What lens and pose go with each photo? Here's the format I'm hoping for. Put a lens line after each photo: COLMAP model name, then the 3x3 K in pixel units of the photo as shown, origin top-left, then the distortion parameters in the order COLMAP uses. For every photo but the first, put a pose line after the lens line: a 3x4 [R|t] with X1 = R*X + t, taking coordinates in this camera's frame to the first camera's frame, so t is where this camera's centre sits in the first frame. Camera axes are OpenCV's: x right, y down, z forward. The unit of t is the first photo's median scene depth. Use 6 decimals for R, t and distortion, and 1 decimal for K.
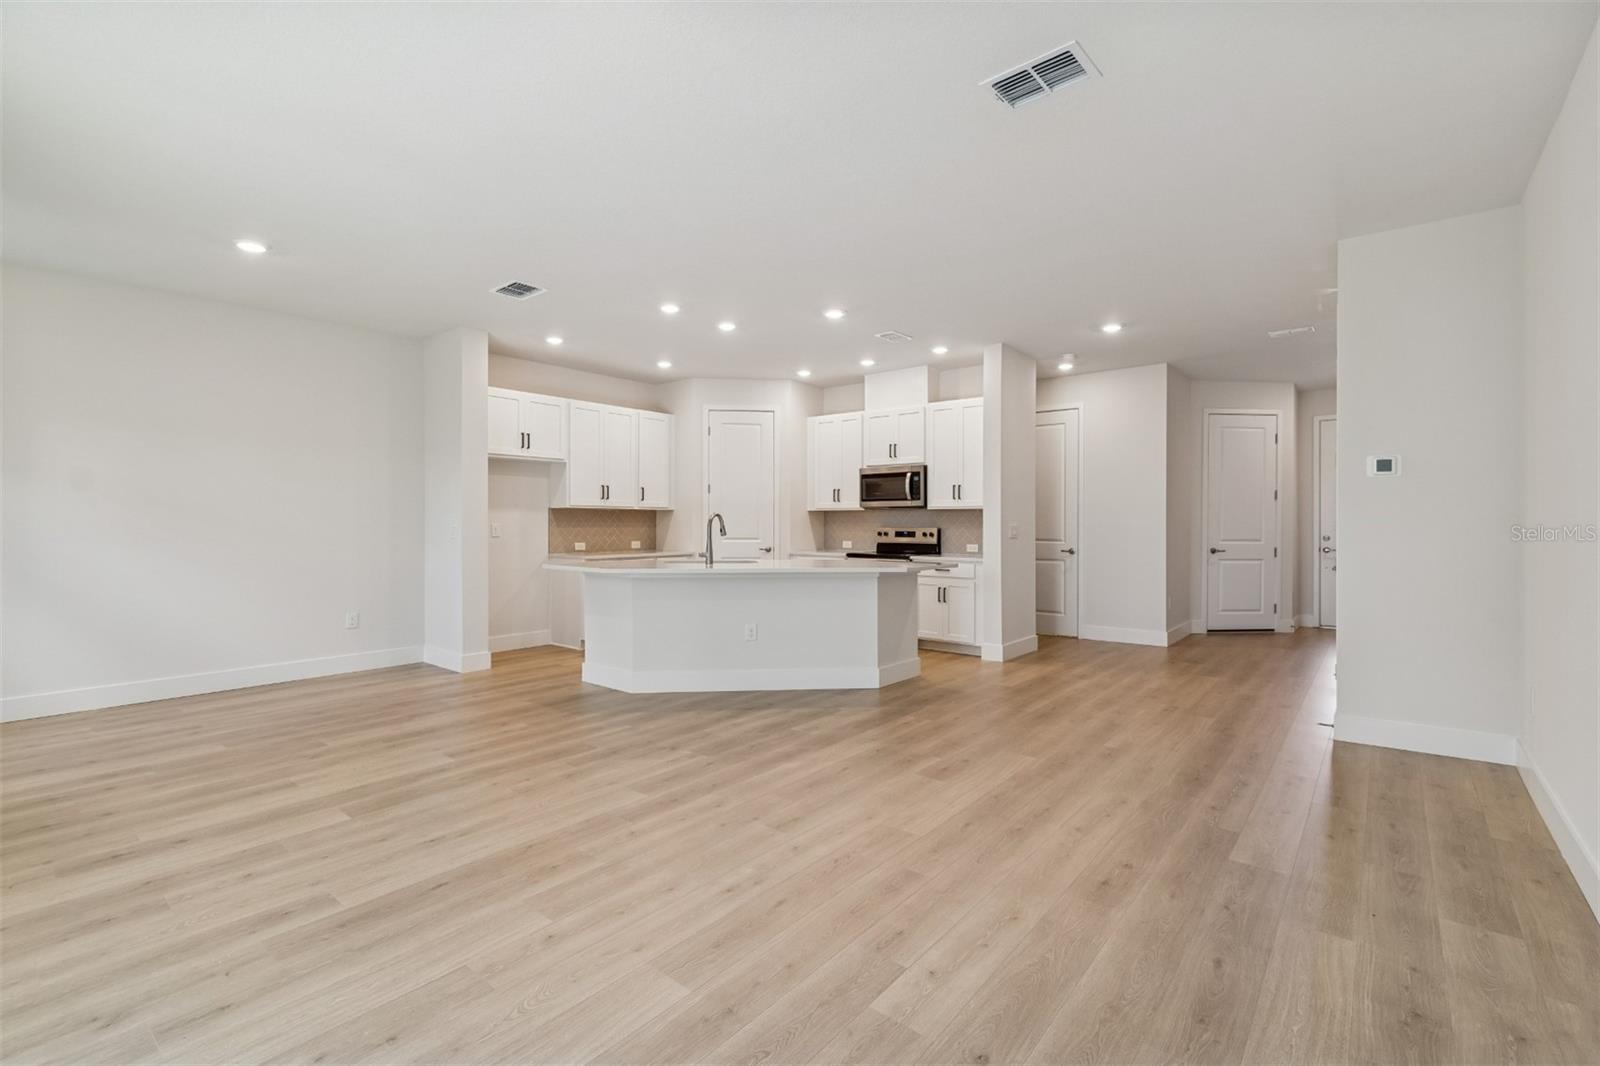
lens RADIAL K [[713.1, 0, 799.5], [0, 713.1, 522.2], [0, 0, 1]] dist [0.004193, -0.001419]
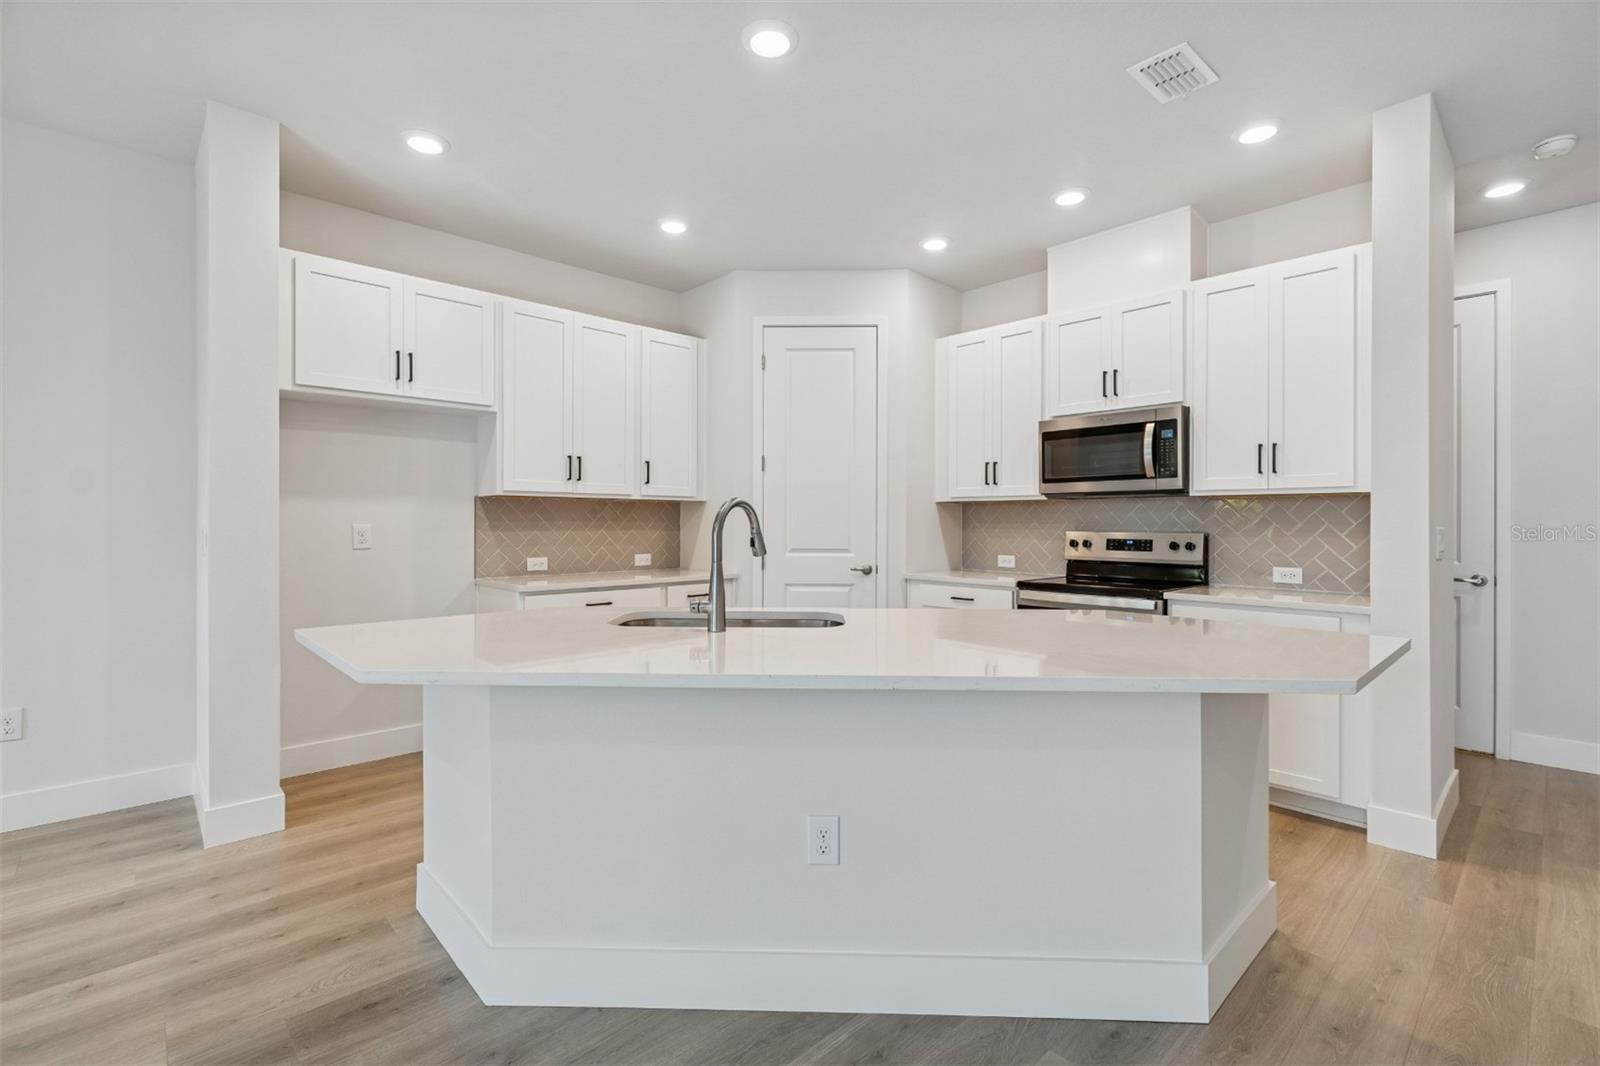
lens RADIAL K [[713.1, 0, 801.2], [0, 713.1, 523.1], [0, 0, 1]] dist [0.004193, -0.001419]
pose [[0.991554, 0.000382, -0.129697, -0.023929], [-0.000126, 0.999998, 0.001979, -0.000052], [0.129697, -0.001946, 0.991552, 0.470542]]
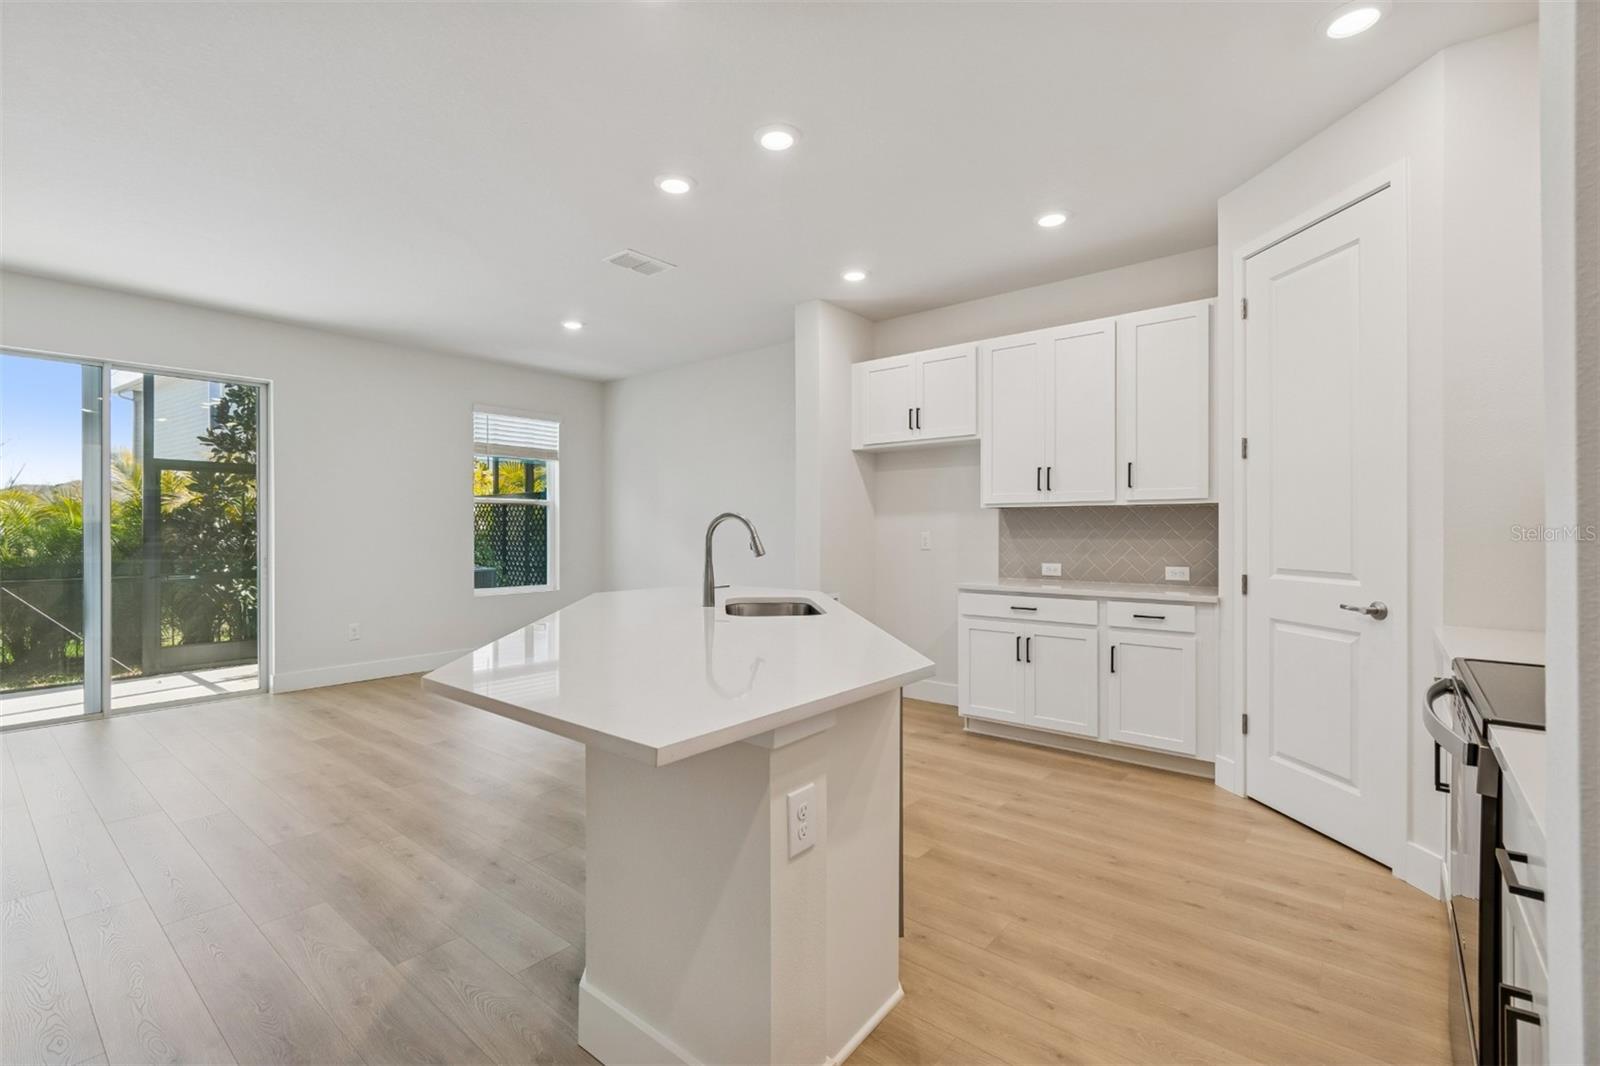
lens RADIAL K [[713.1, 0, 786.0], [0, 713.1, 528.9], [0, 0, 1]] dist [0.004193, -0.001419]
pose [[-0.014987, -0.004277, -0.999879, 0.315860], [0.002695, 0.999987, -0.004318, 0.001073], [0.999884, -0.002760, -0.014975, 0.799317]]
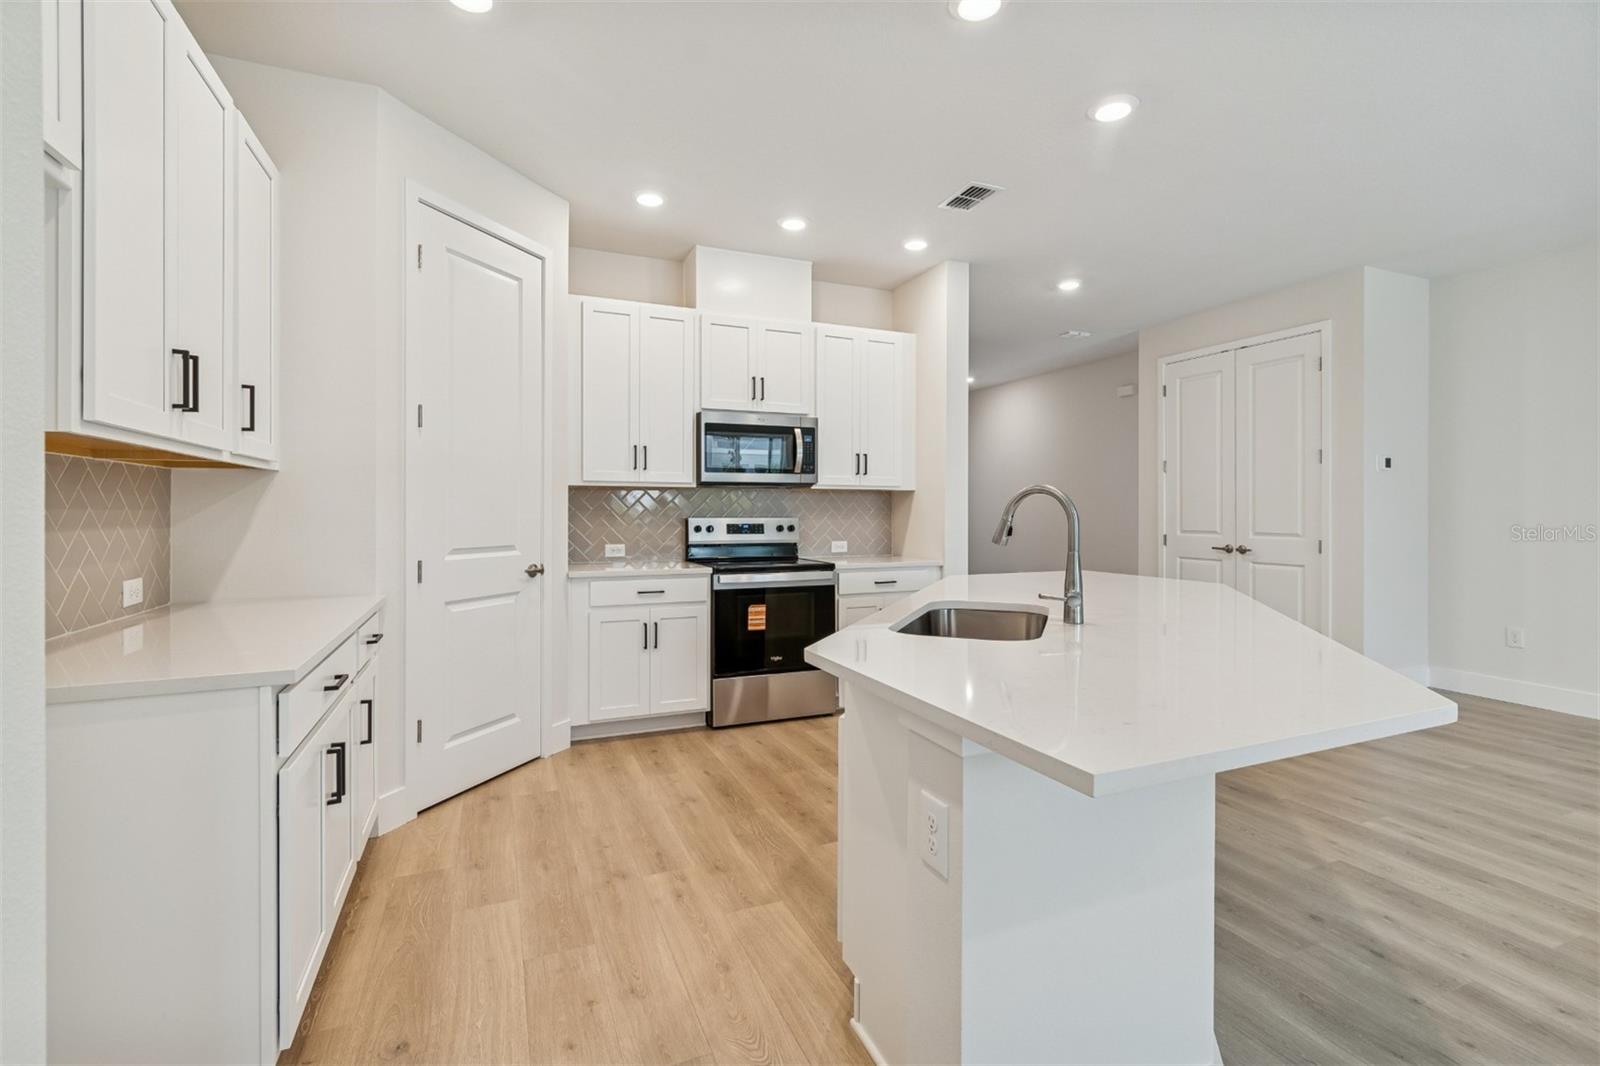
lens RADIAL K [[713.1, 0, 791.5], [0, 713.1, 509.6], [0, 0, 1]] dist [0.004193, -0.001419]
pose [[0.464810, -0.000087, 0.885411, -0.389472], [-0.001846, 0.999998, 0.001068, -0.000139], [-0.885409, -0.002130, 0.464808, 0.717028]]
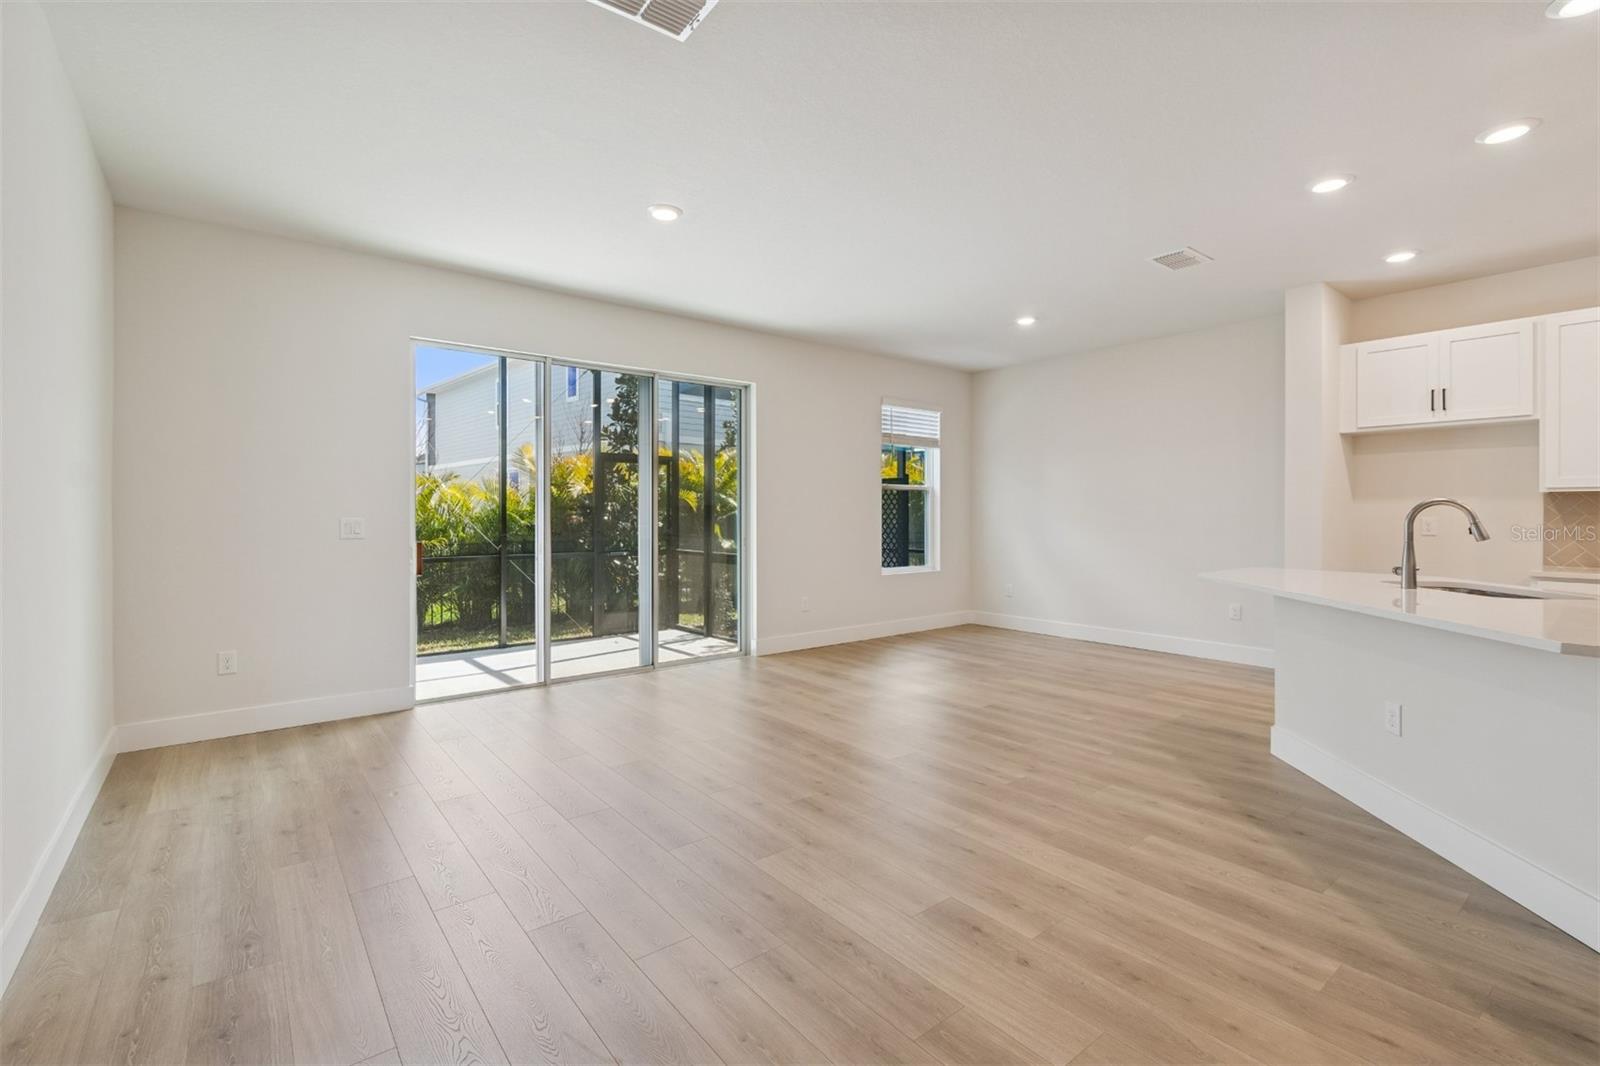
lens RADIAL K [[713.1, 0, 792.2], [0, 713.1, 516.9], [0, 0, 1]] dist [0.004193, -0.001419]
pose [[-0.213612, 0.001806, -0.976917, 0.402435], [0.000014, 0.999998, 0.001845, 0.000023], [0.976919, 0.000380, -0.213612, 0.479467]]
